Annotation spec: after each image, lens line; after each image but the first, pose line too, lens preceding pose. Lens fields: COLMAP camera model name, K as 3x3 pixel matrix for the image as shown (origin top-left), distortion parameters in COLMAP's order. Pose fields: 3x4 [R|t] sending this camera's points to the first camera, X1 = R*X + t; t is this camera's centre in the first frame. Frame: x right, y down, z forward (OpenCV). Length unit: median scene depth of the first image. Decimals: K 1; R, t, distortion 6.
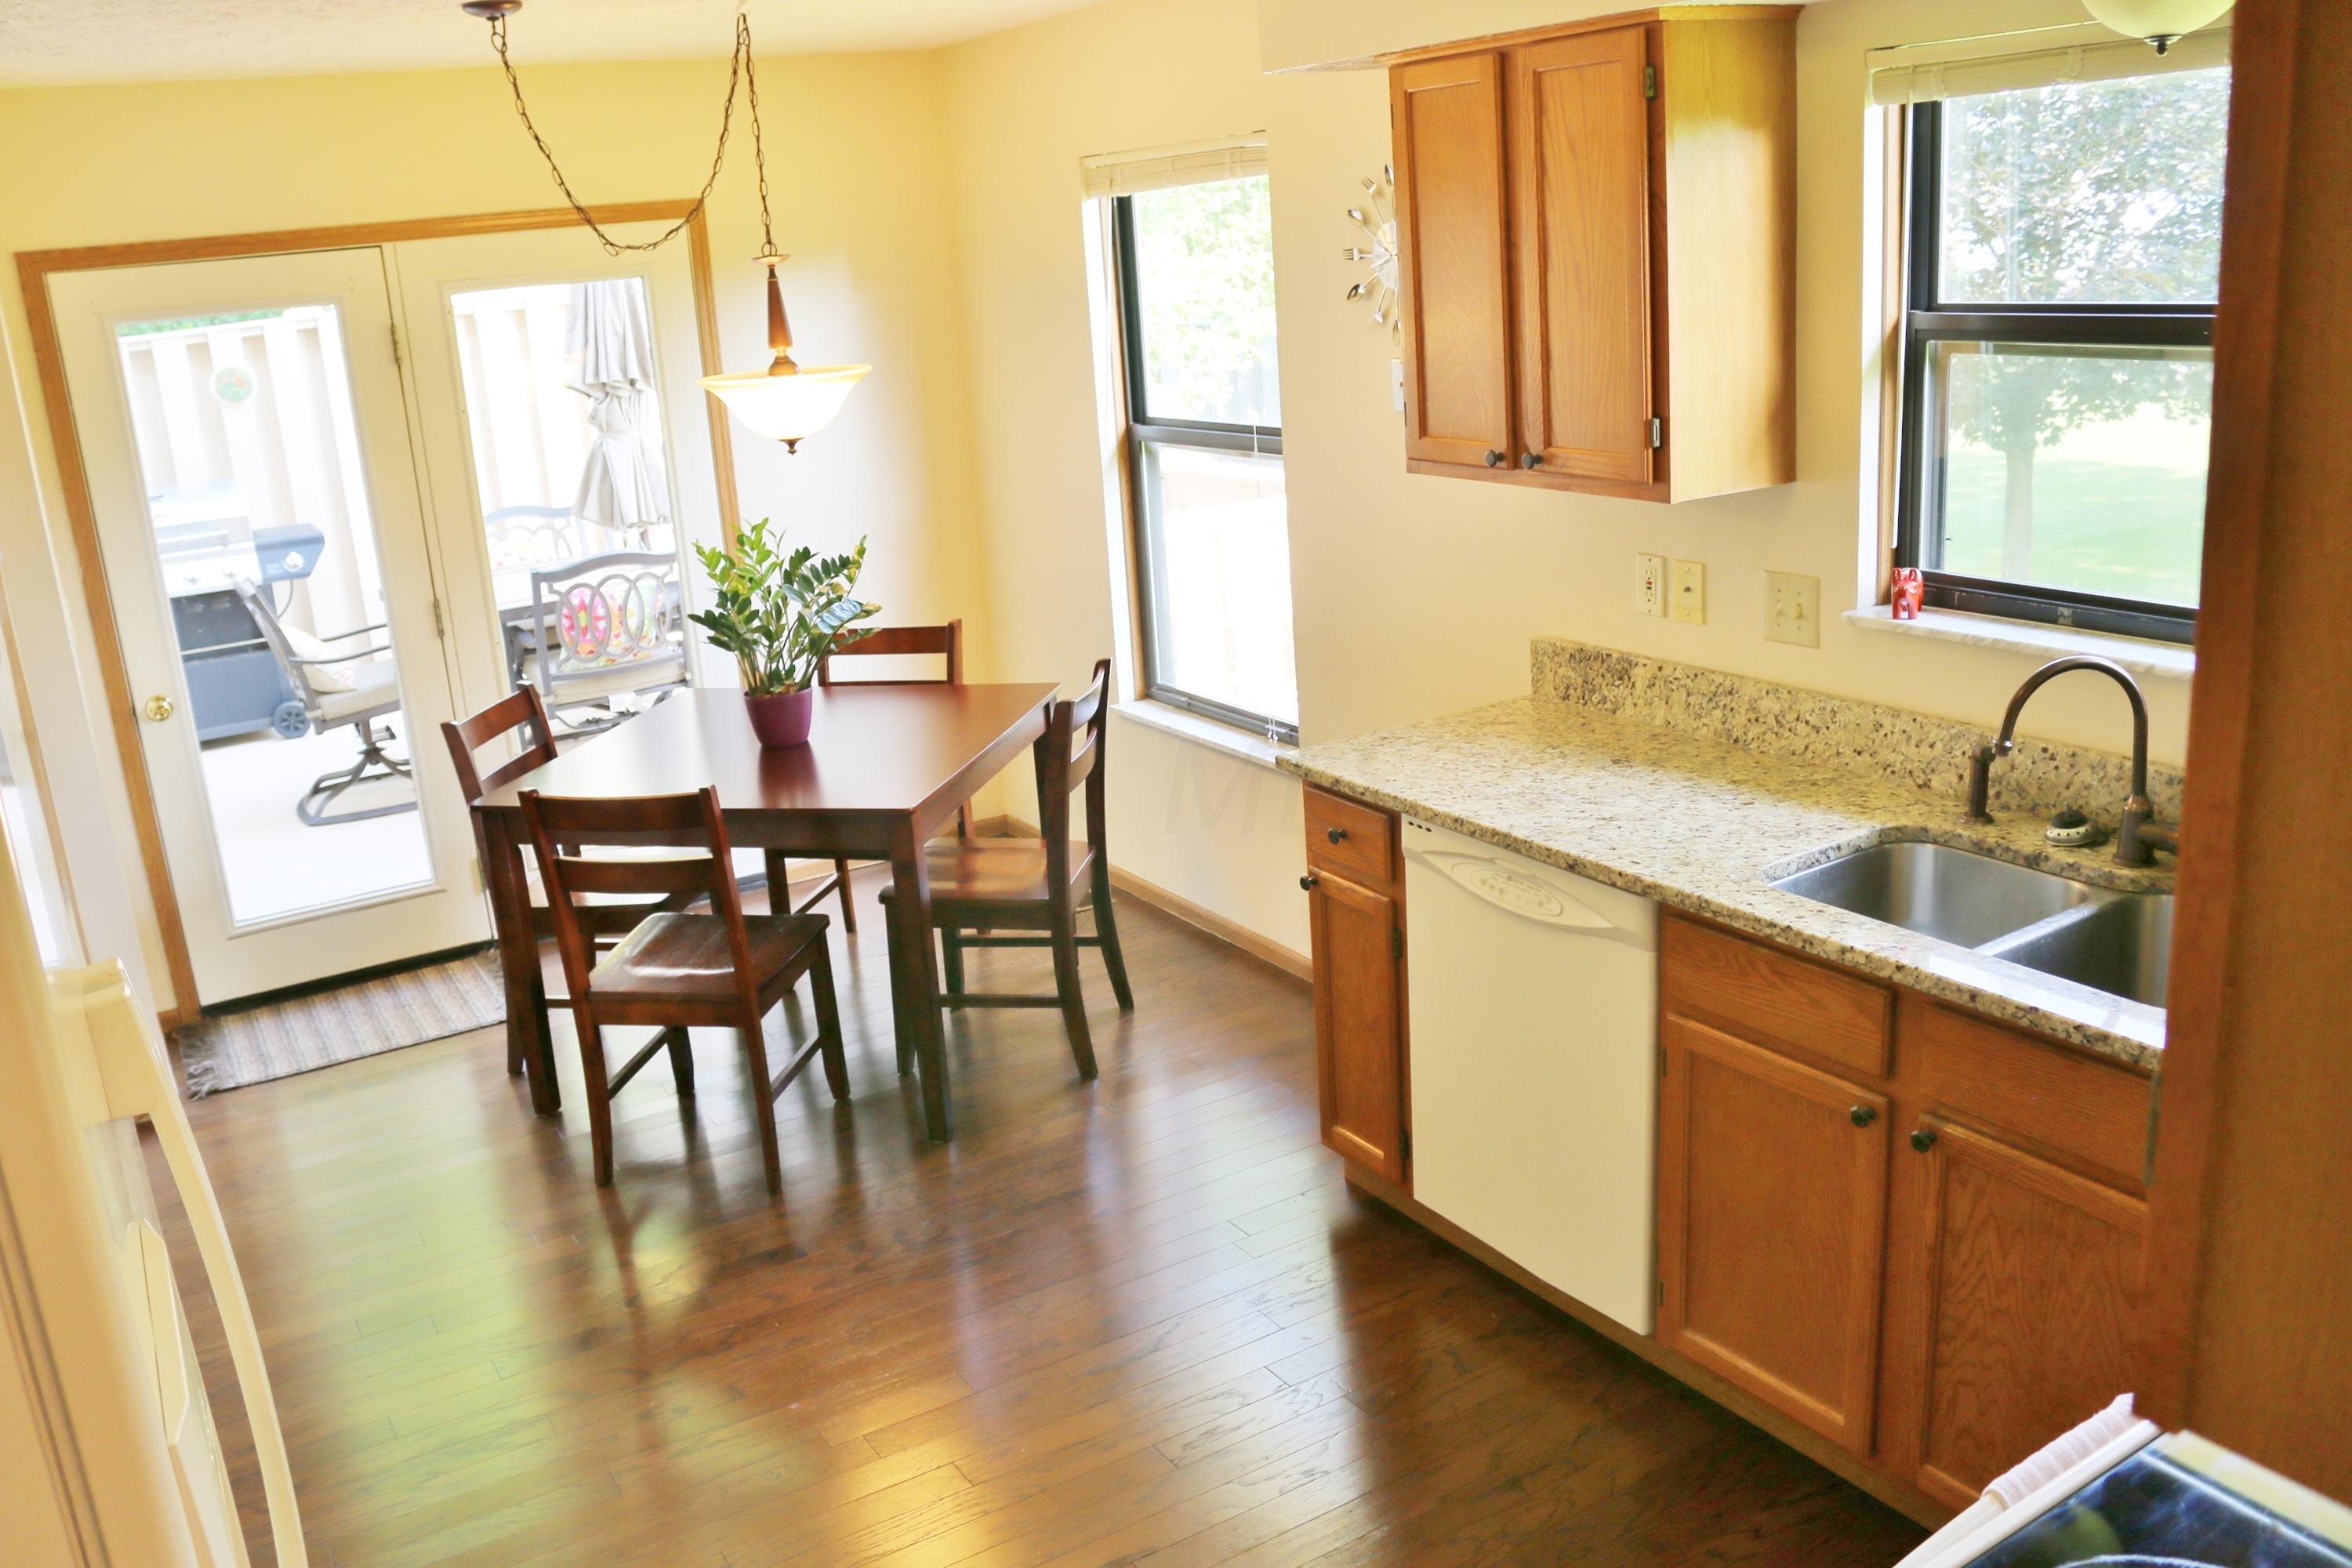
lens RADIAL K [[2010.1, 0, 1177.3], [0, 2010.1, 808.9], [0, 0, 1]] dist [-0.071323, 0.000088]
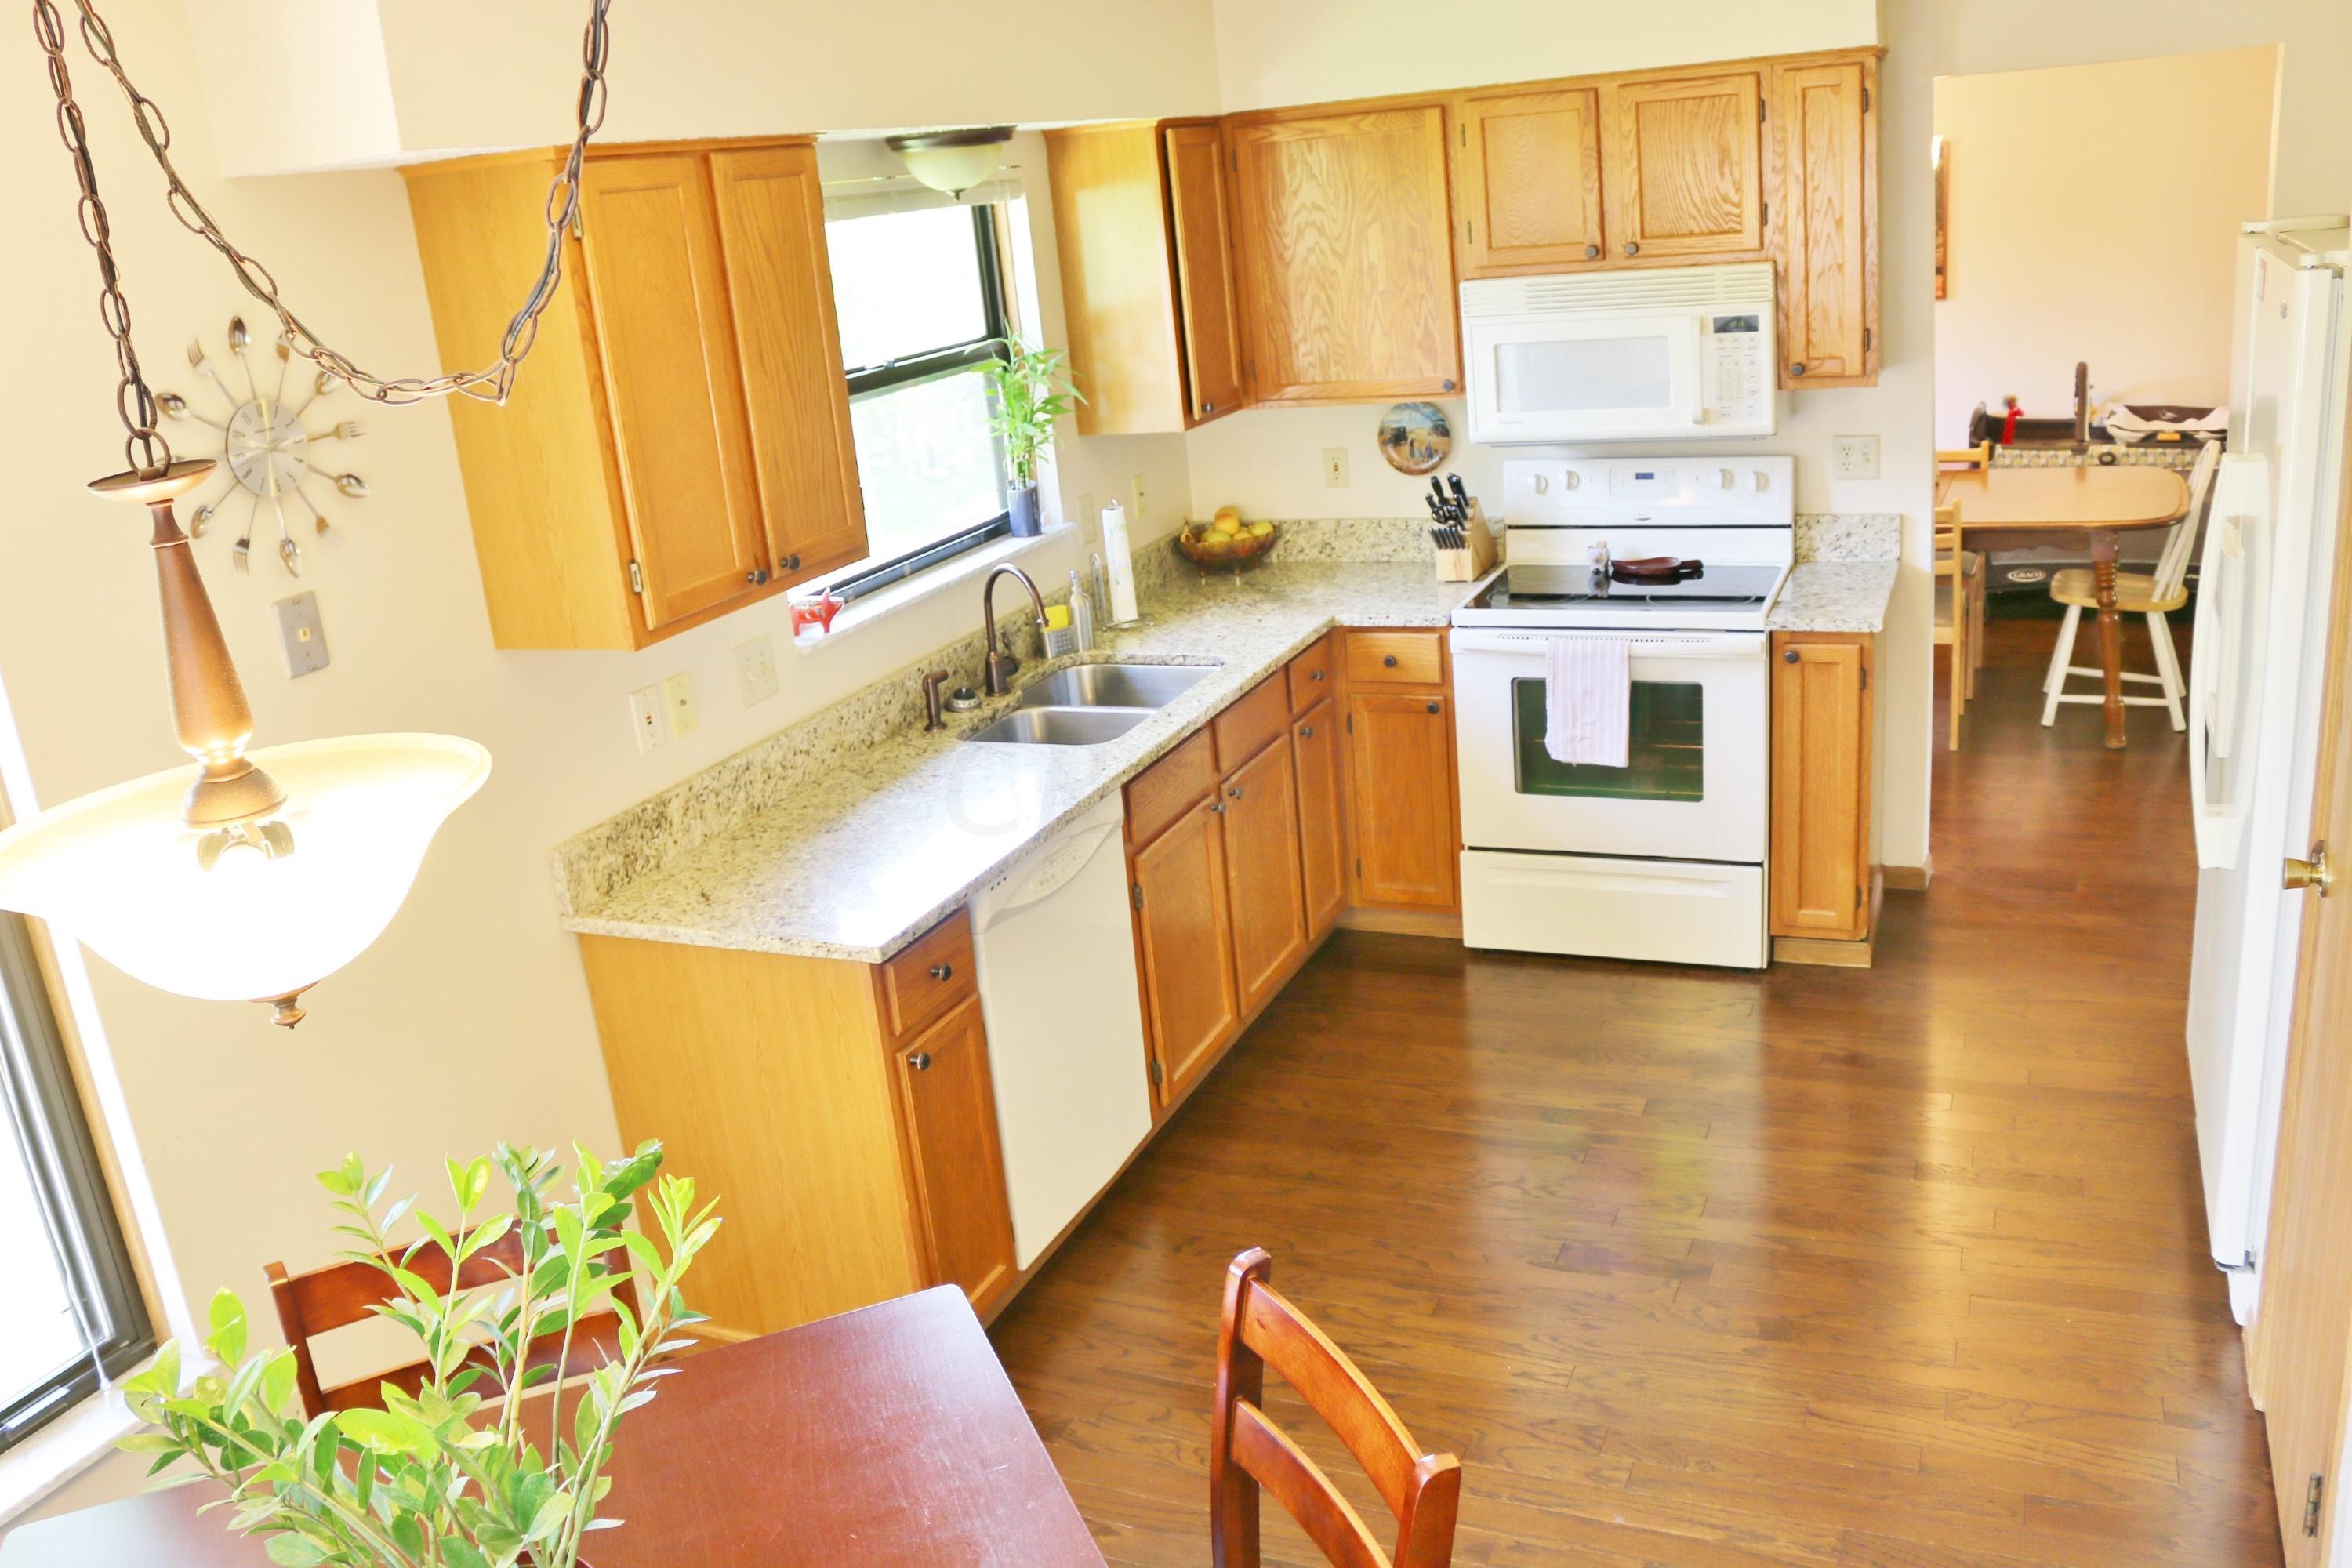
lens RADIAL K [[1912.0, 0, 1170.3], [0, 1912.0, 791.0], [0, 0, 1]] dist [-0.176000, 0.175469]
pose [[-0.558064, -0.133009, 0.819068, -0.311882], [0.364519, 0.847436, 0.385977, -0.162770], [-0.745447, 0.513966, -0.424439, 0.576946]]
